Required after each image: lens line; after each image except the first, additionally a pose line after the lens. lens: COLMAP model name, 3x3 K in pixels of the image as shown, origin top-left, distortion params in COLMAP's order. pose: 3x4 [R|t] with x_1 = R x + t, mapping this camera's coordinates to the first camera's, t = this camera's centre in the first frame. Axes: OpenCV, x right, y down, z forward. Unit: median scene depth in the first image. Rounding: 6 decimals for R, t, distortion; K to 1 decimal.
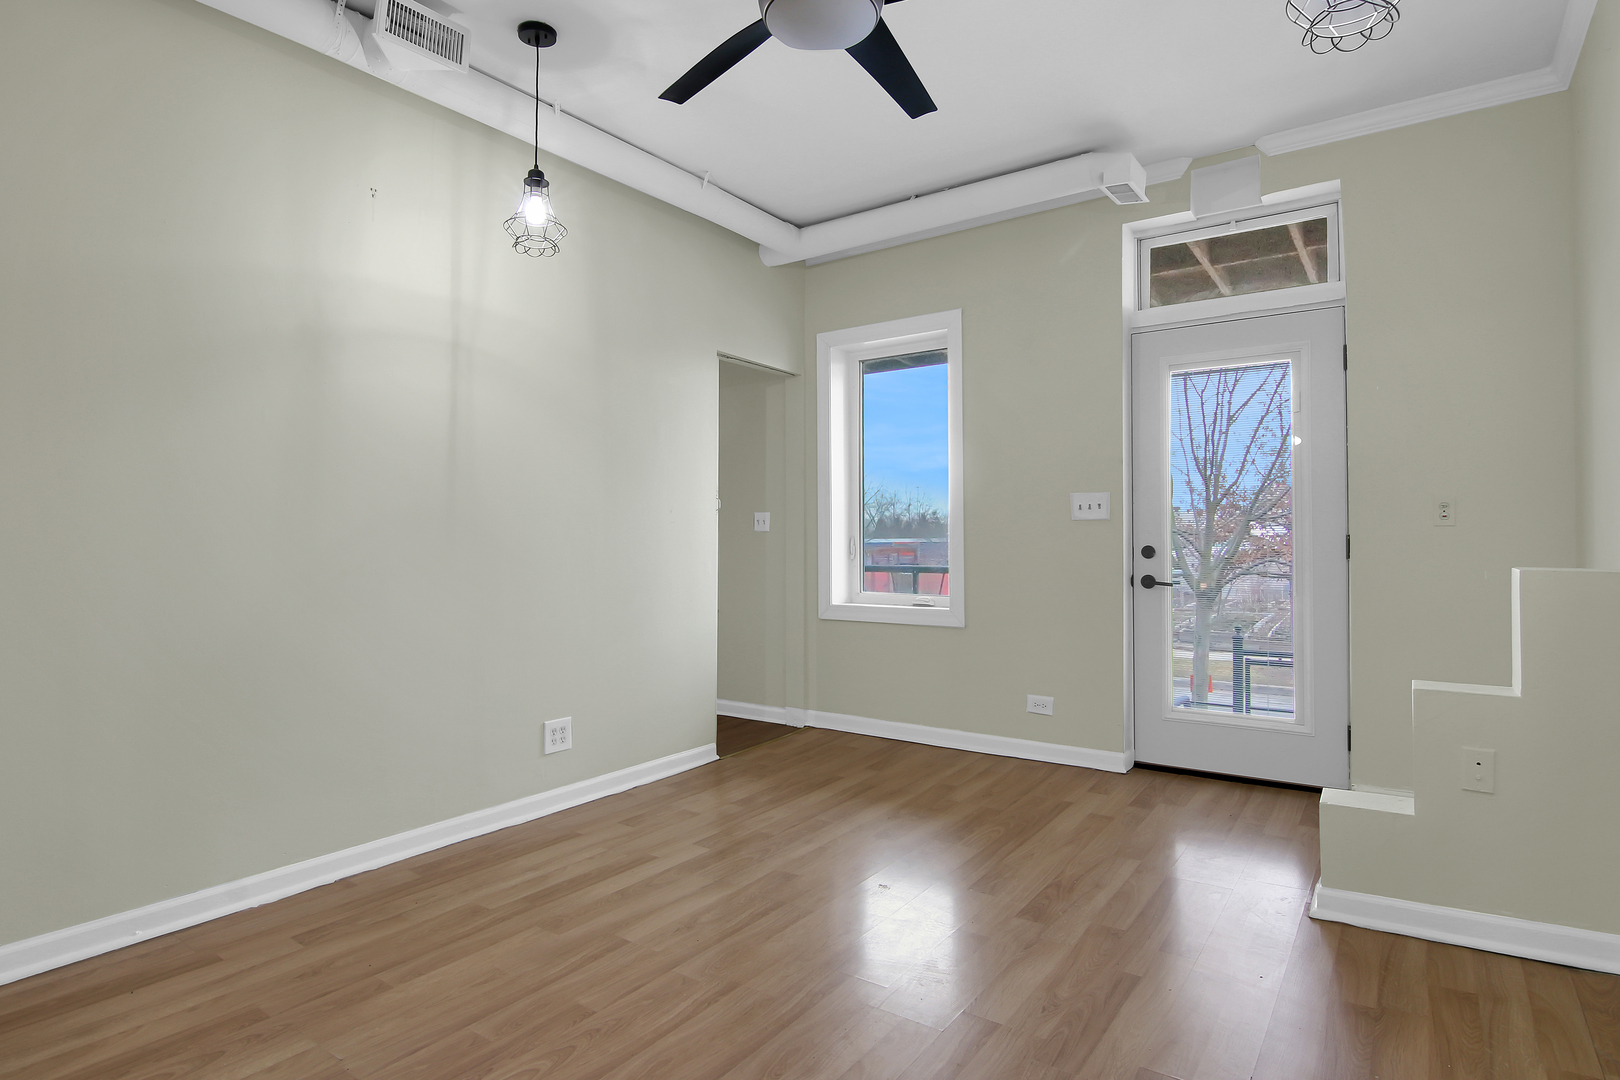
lens RADIAL K [[876.2, 0, 806.0], [0, 876.2, 524.3], [0, 0, 1]] dist [0.000158, -0.011242]
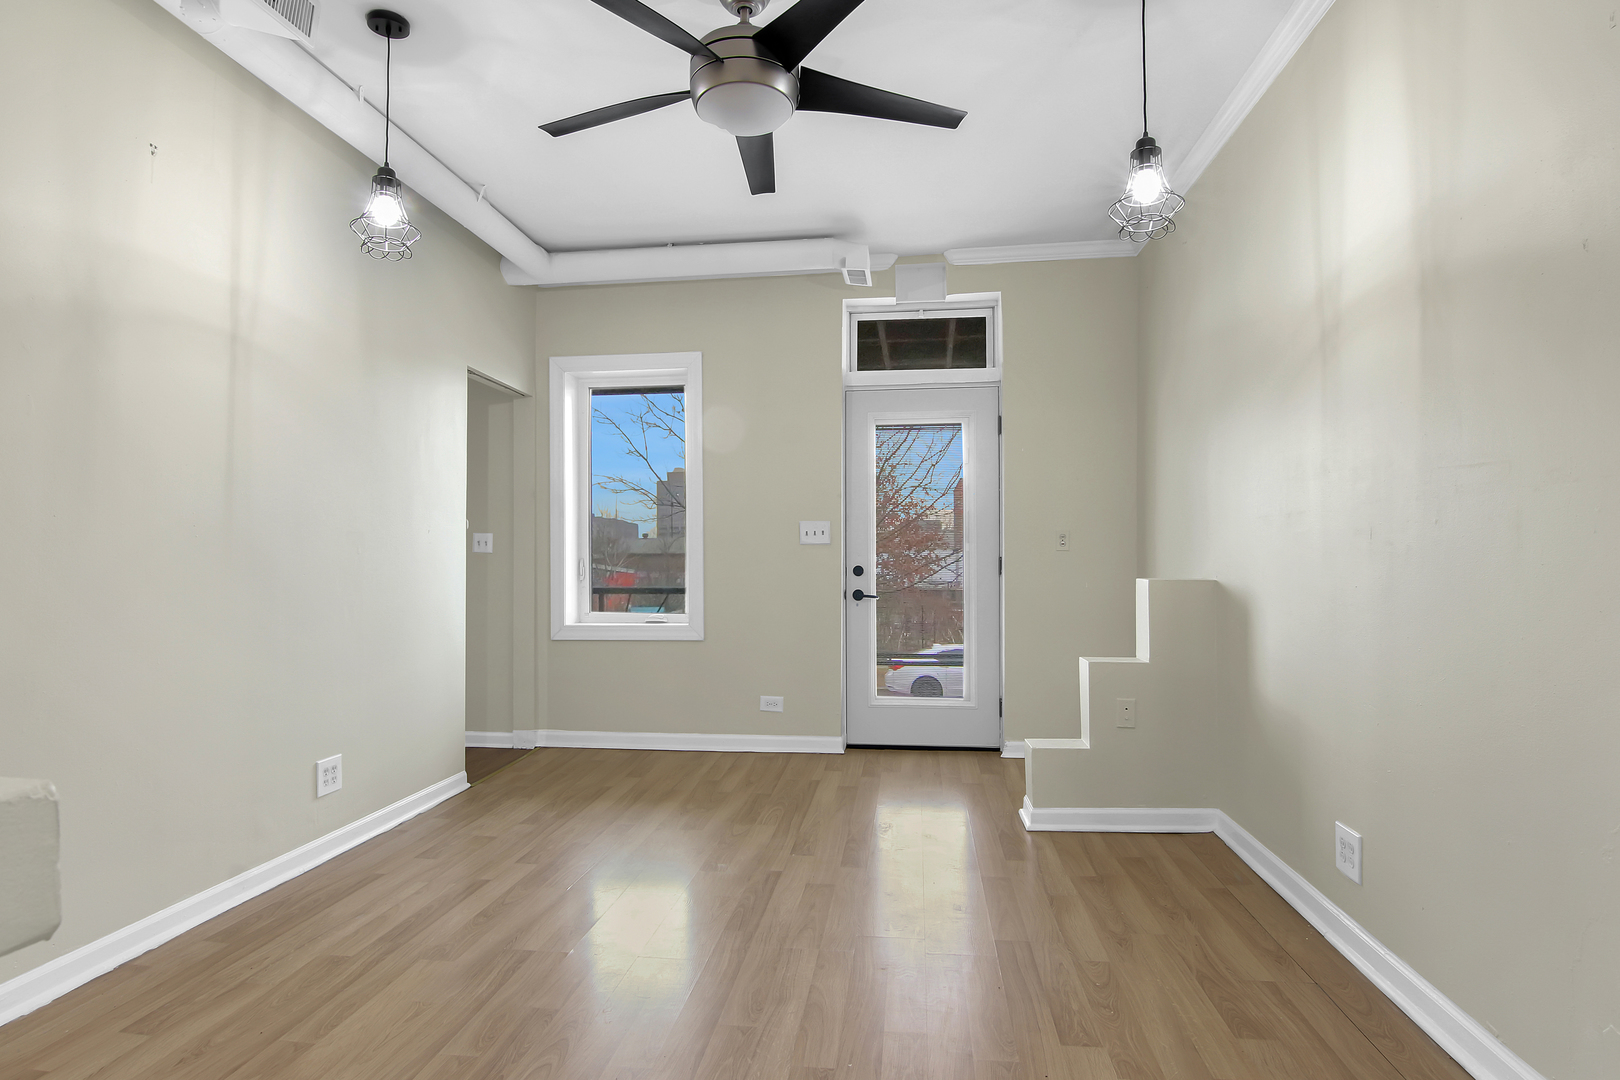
lens RADIAL K [[876.2, 0, 799.3], [0, 876.2, 550.1], [0, 0, 1]] dist [0.000158, -0.011242]
pose [[0.877081, 0.005525, 0.480311, -0.279716], [-0.006800, 0.999976, 0.000914, 0.002307], [-0.480295, -0.004068, 0.877098, -0.031686]]
